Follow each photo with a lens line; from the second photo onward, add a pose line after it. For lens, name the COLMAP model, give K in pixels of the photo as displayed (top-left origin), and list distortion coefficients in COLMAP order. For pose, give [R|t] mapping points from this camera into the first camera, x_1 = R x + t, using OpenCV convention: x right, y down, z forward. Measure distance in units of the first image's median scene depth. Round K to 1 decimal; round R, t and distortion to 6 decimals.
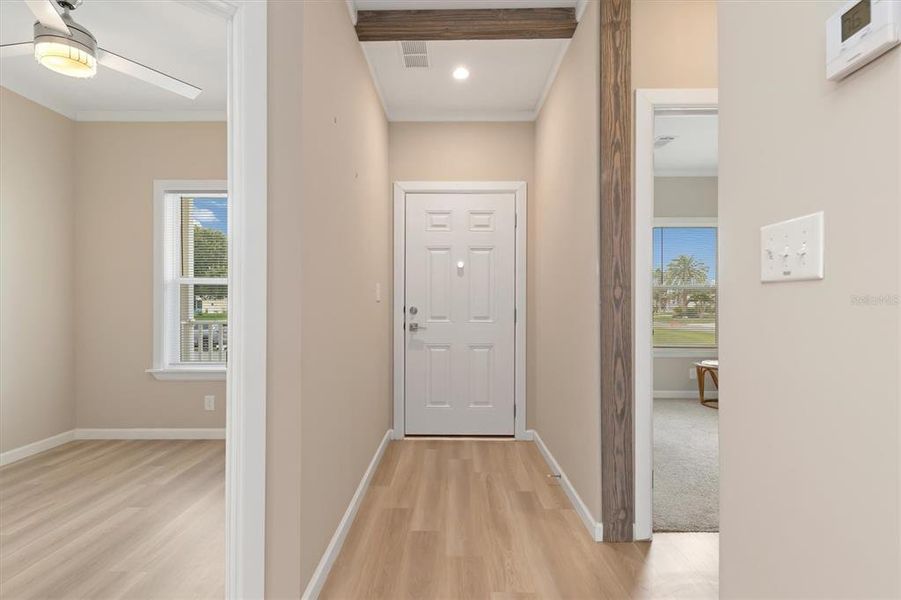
lens RADIAL K [[431.3, 0, 444.9], [0, 431.3, 301.9], [0, 0, 1]] dist [0.023546, -0.024525]
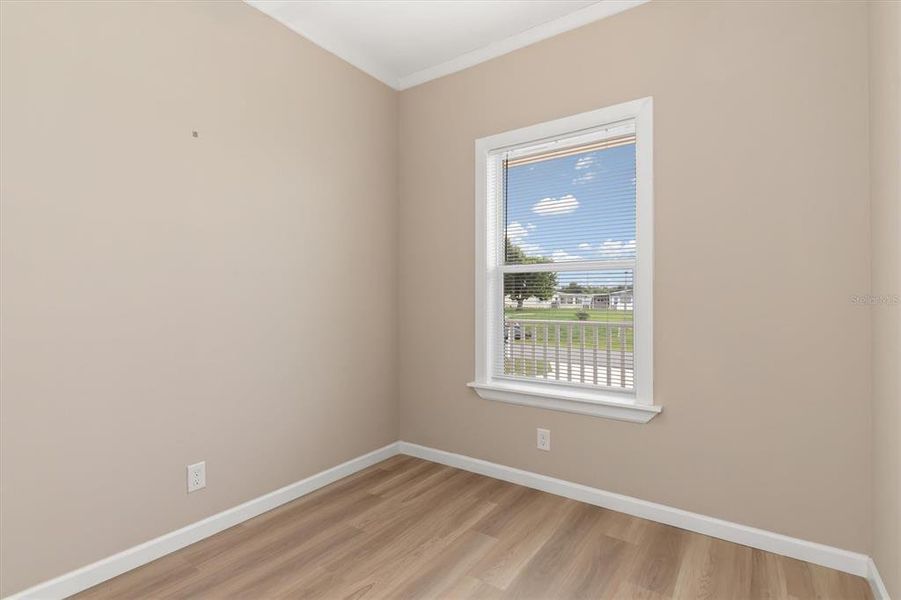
lens RADIAL K [[435.6, 0, 448.5], [0, 435.6, 300.9], [0, 0, 1]] dist [-0.000489, -0.000947]
pose [[0.826816, 0.013942, -0.562299, -0.278070], [0.001083, 0.999651, 0.026378, -0.013849], [0.562471, -0.022419, 0.826513, 0.333416]]
